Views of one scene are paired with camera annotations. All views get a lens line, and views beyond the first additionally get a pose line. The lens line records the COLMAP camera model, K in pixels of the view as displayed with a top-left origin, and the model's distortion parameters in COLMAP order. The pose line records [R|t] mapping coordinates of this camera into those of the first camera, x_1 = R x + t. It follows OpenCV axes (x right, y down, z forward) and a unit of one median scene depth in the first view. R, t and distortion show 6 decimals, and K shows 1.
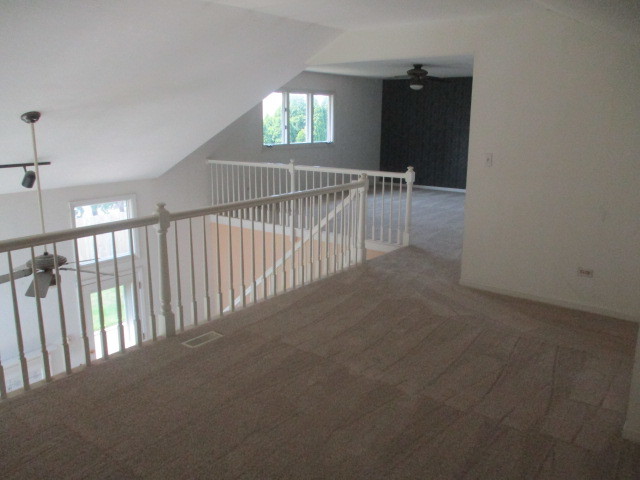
lens RADIAL K [[532.2, 0, 320.0], [0, 532.2, 241.7], [0, 0, 1]] dist [-0.059114, 0.037295]
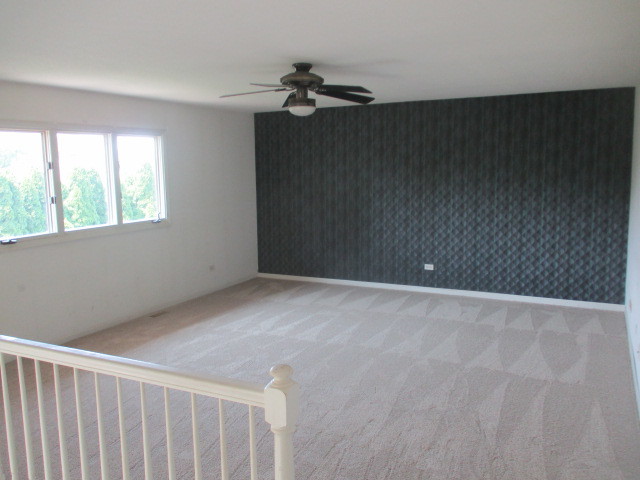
lens RADIAL K [[532.2, 0, 320.6], [0, 532.2, 238.0], [0, 0, 1]] dist [-0.059114, 0.037295]
pose [[0.983551, -0.055876, 0.171771, 0.096353], [0.072398, 0.993172, -0.091474, -0.115989], [-0.165487, 0.102405, 0.980881, 0.473130]]
